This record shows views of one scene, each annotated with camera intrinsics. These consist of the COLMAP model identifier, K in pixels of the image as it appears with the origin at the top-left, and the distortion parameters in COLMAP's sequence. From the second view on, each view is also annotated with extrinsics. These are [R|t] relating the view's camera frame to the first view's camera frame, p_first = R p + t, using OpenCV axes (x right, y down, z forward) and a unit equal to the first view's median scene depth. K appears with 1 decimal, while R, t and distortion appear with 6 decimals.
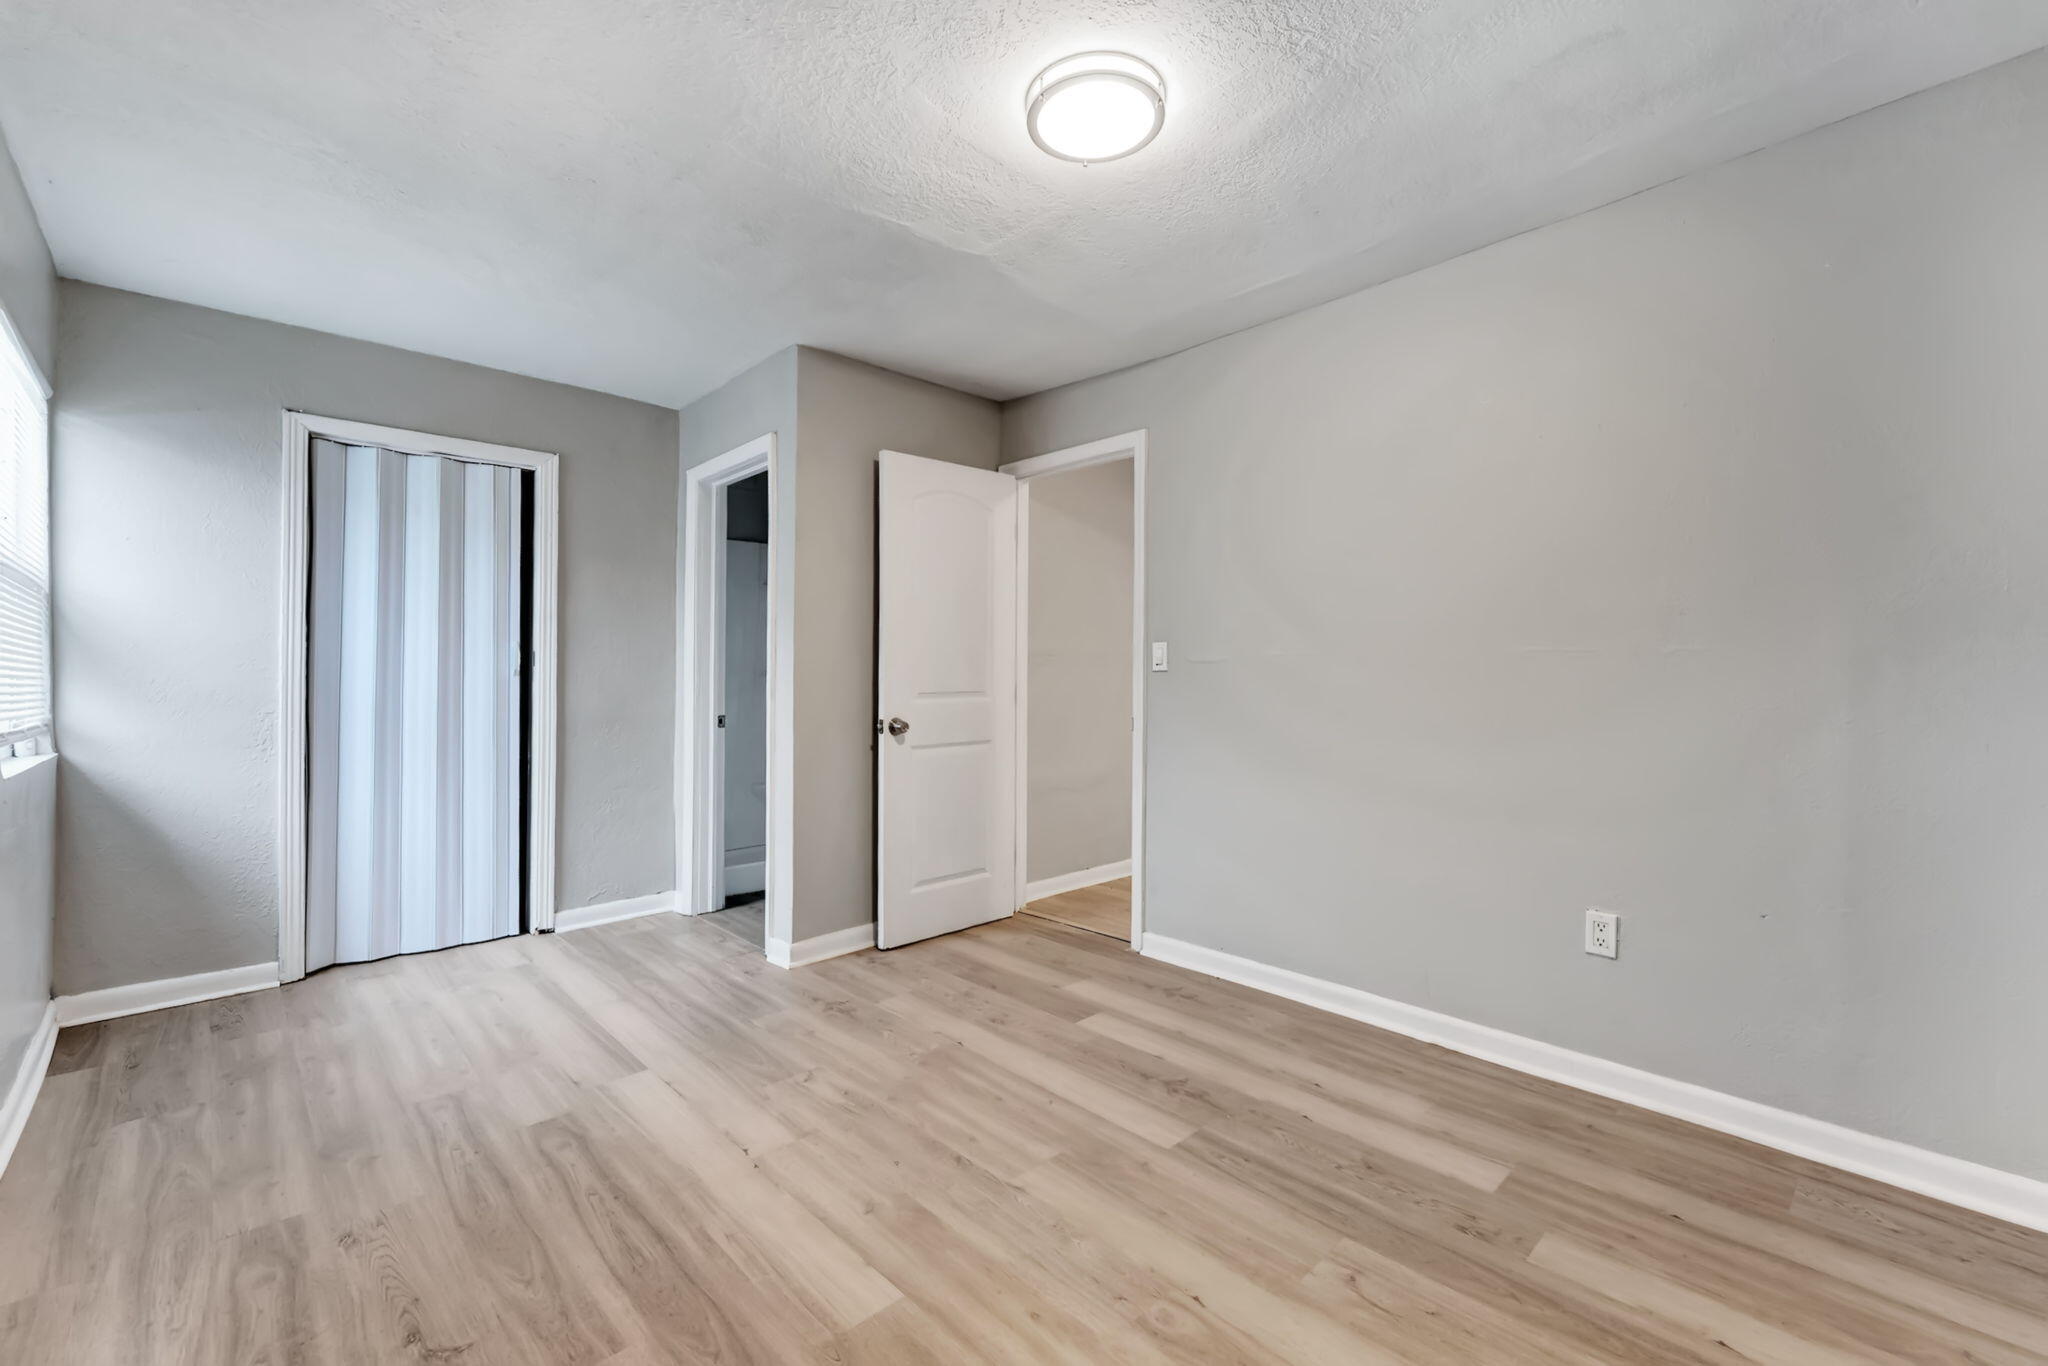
lens RADIAL K [[838.9, 0, 1021.4], [0, 838.9, 683.6], [0, 0, 1]] dist [-0.010451, 0.000215]
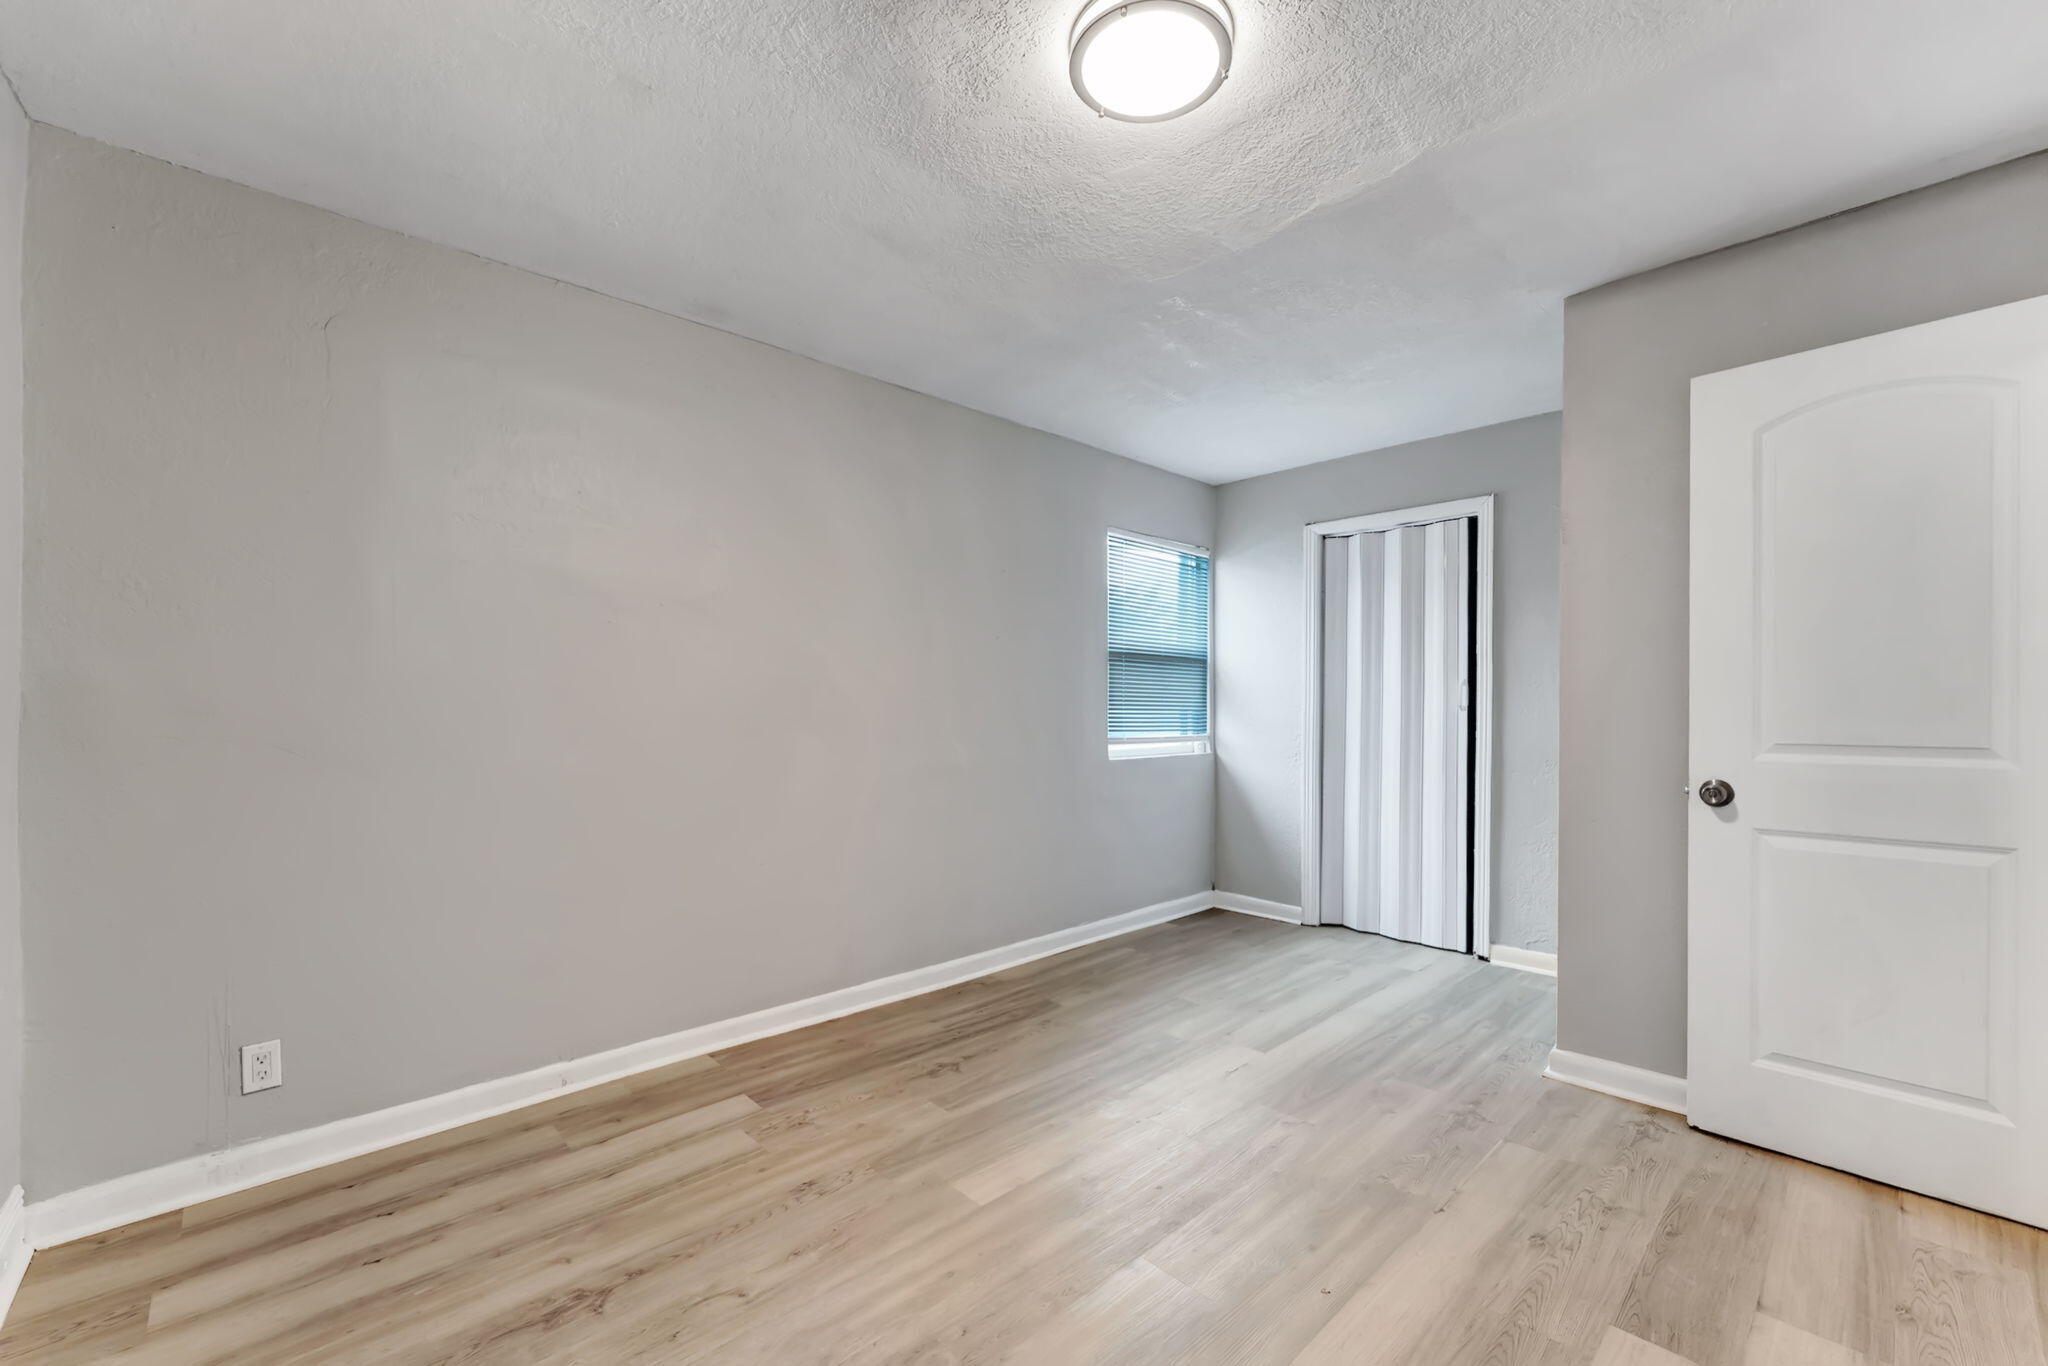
lens RADIAL K [[838.9, 0, 1021.4], [0, 838.9, 683.6], [0, 0, 1]] dist [-0.010451, 0.000215]
pose [[-0.011872, -0.024114, -0.999639, 0.564579], [-0.010280, 0.999659, -0.023992, -0.013738], [0.999877, 0.009991, -0.012116, 0.524368]]
